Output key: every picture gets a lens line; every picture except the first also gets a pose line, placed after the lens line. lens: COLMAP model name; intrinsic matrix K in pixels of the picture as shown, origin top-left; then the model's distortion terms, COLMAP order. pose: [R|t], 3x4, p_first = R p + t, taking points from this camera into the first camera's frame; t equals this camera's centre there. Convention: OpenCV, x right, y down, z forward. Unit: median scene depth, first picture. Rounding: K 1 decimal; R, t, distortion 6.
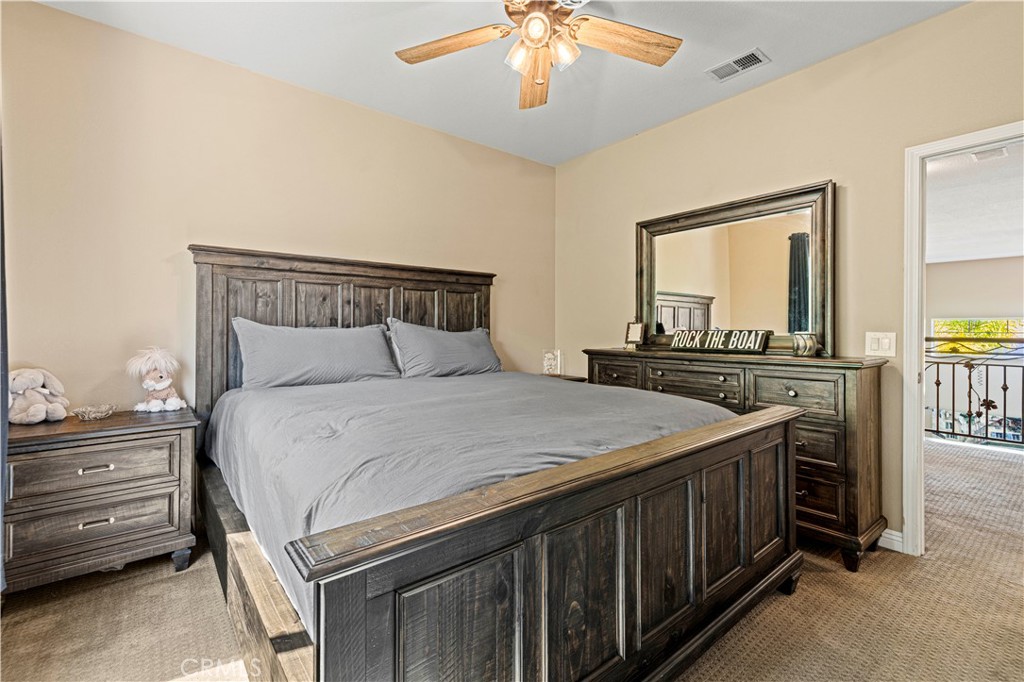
lens RADIAL K [[437.0, 0, 506.8], [0, 437.0, 337.7], [0, 0, 1]] dist [0.001357, -0.000066]
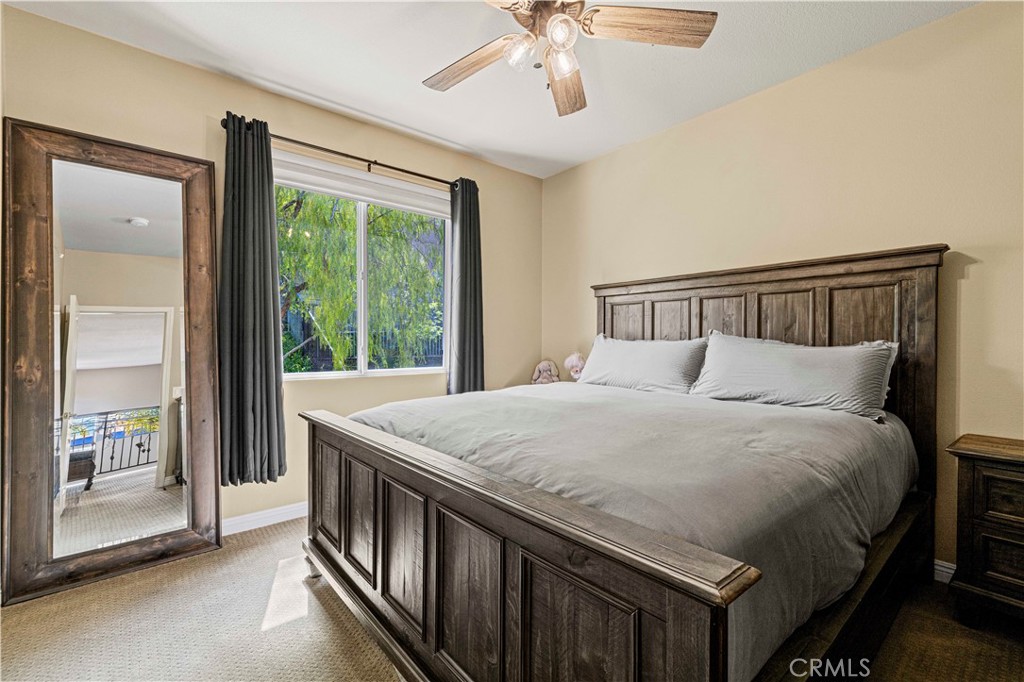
lens RADIAL K [[437.0, 0, 506.8], [0, 437.0, 337.7], [0, 0, 1]] dist [0.001357, -0.000066]
pose [[0.038464, -0.004142, -0.999251, 0.622446], [-0.021769, 0.999751, -0.004982, -0.013912], [0.999023, 0.021944, 0.038364, 0.510328]]
